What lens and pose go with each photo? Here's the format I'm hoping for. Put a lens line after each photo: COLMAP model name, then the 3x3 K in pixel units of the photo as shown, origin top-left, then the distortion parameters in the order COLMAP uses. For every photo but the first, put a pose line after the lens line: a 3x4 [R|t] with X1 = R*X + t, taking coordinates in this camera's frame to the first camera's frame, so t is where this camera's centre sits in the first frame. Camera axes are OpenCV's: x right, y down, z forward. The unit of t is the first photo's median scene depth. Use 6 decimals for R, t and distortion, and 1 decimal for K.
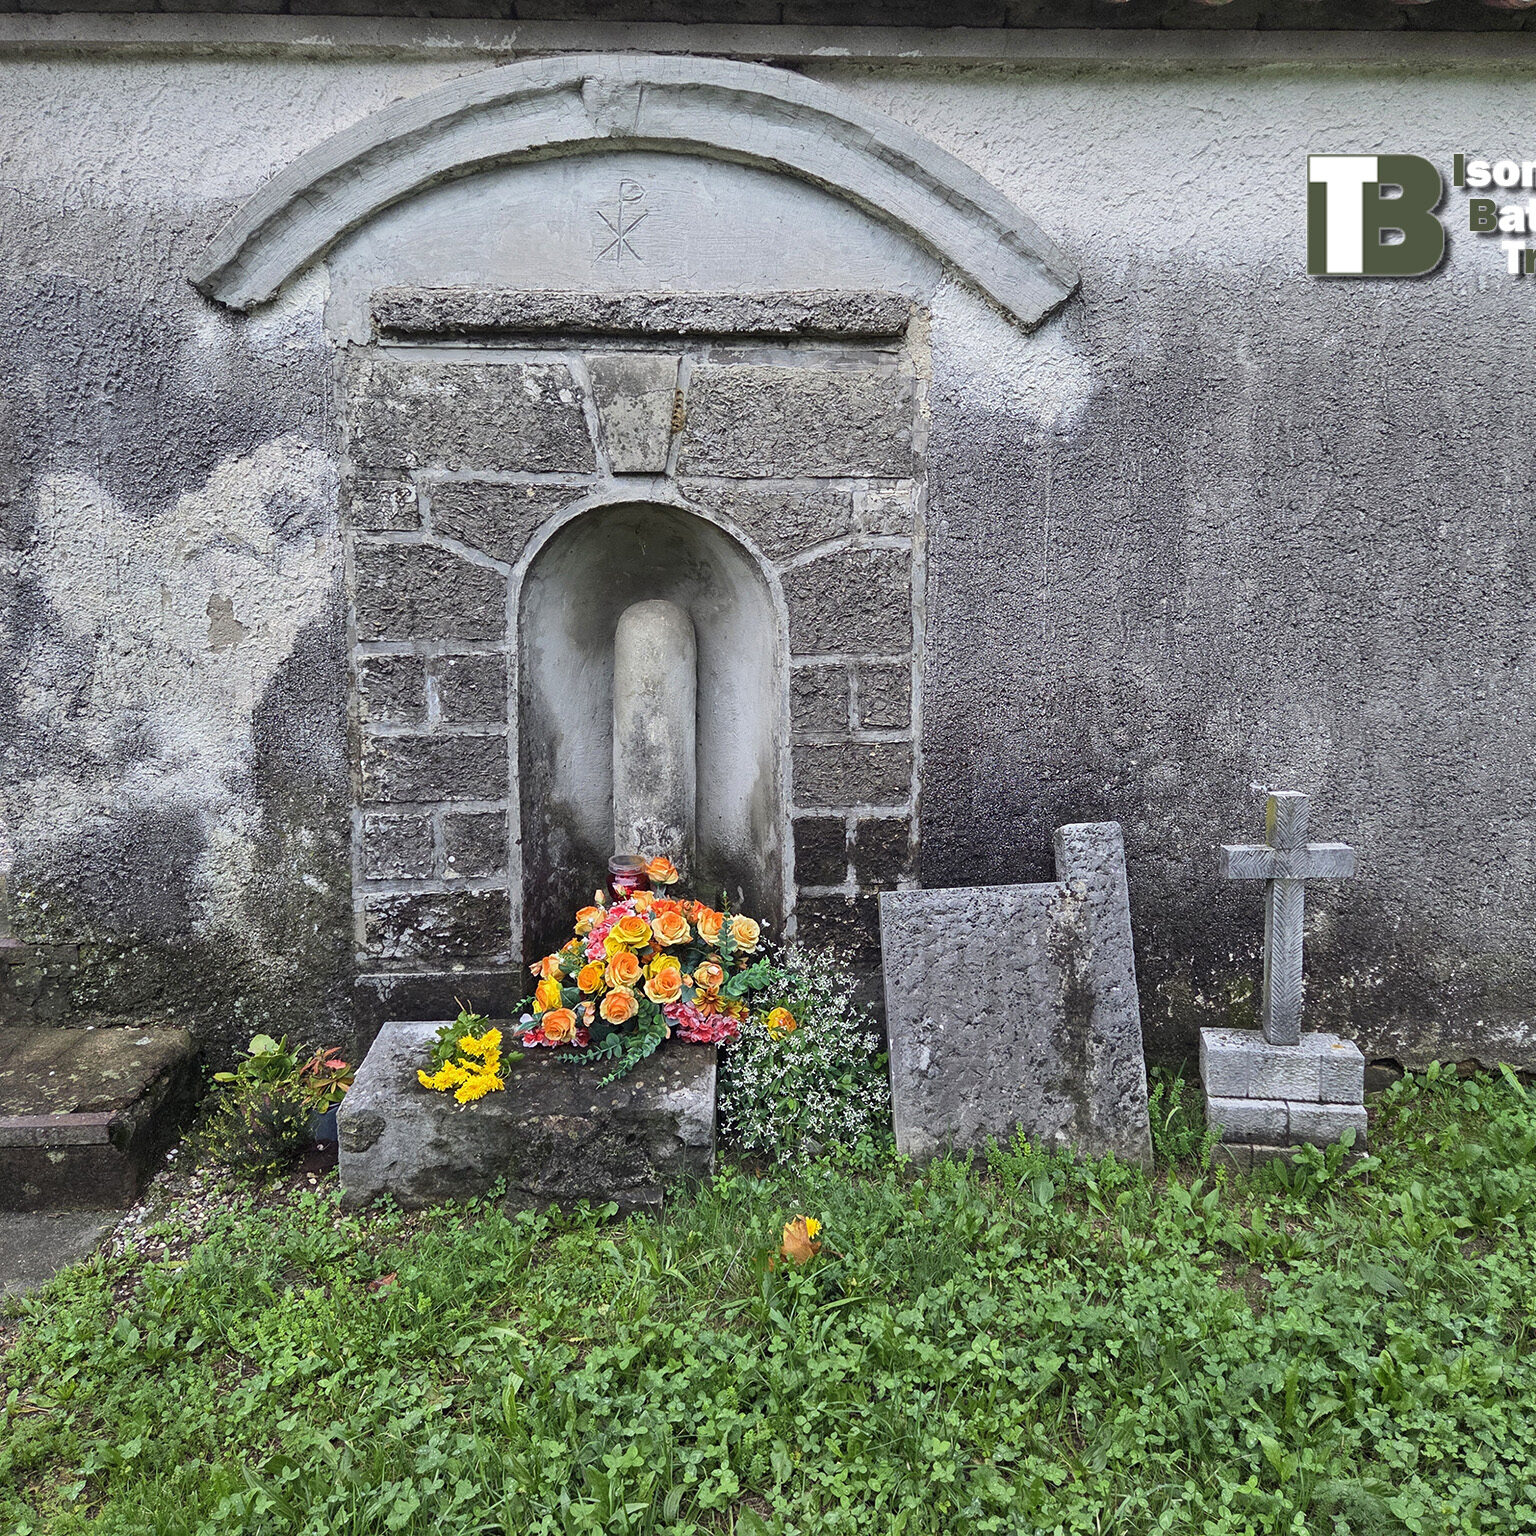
lens RADIAL K [[1345.7, 0, 763.8], [0, 1345.7, 775.9], [0, 0, 1]] dist [0.092115, -0.093107]
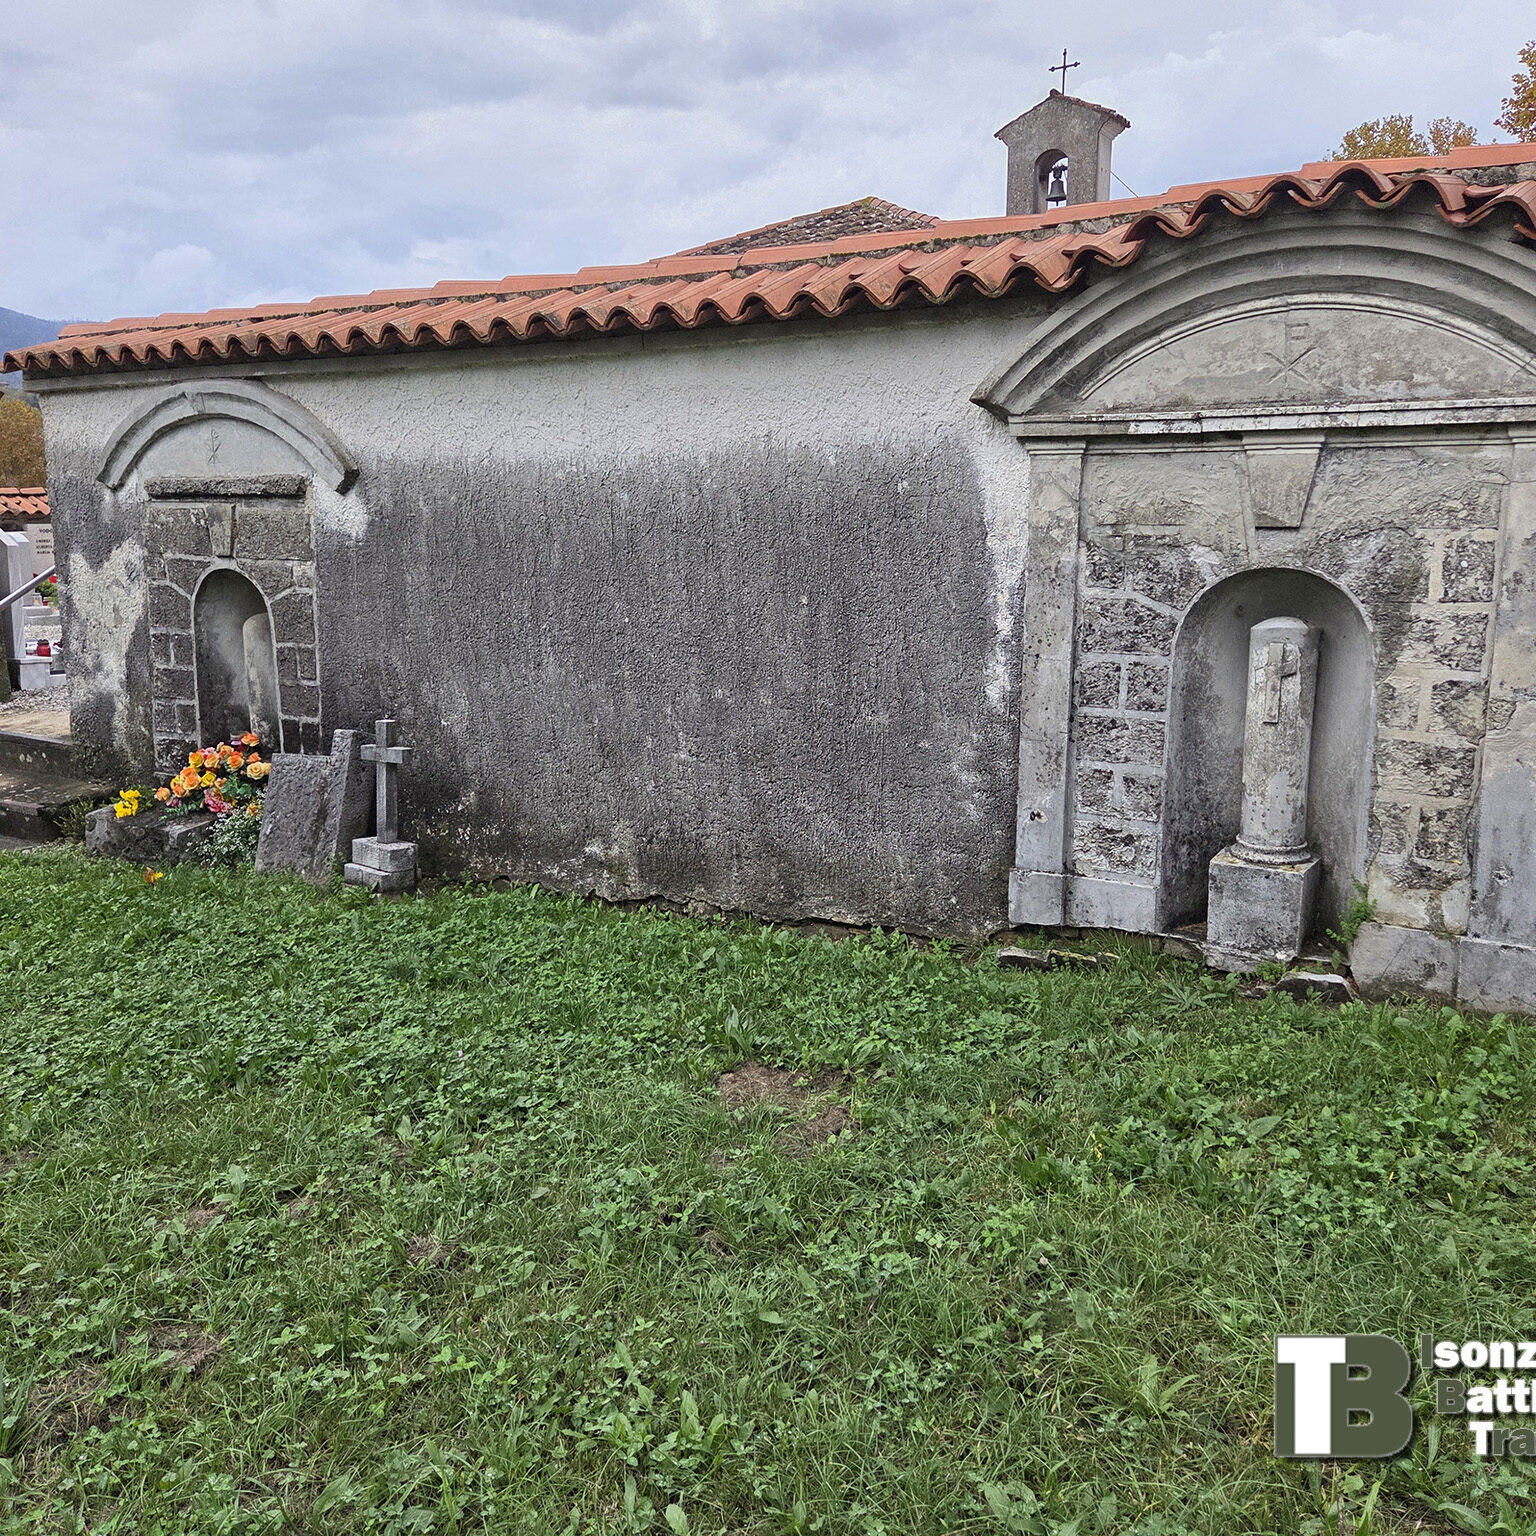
lens RADIAL K [[1345.7, 0, 763.8], [0, 1345.7, 775.9], [0, 0, 1]] dist [0.092115, -0.093107]
pose [[0.833613, 0.102905, -0.542679, 1.882837], [-0.099150, 0.994412, 0.036259, -0.033320], [0.543377, 0.023581, 0.839157, -0.387618]]
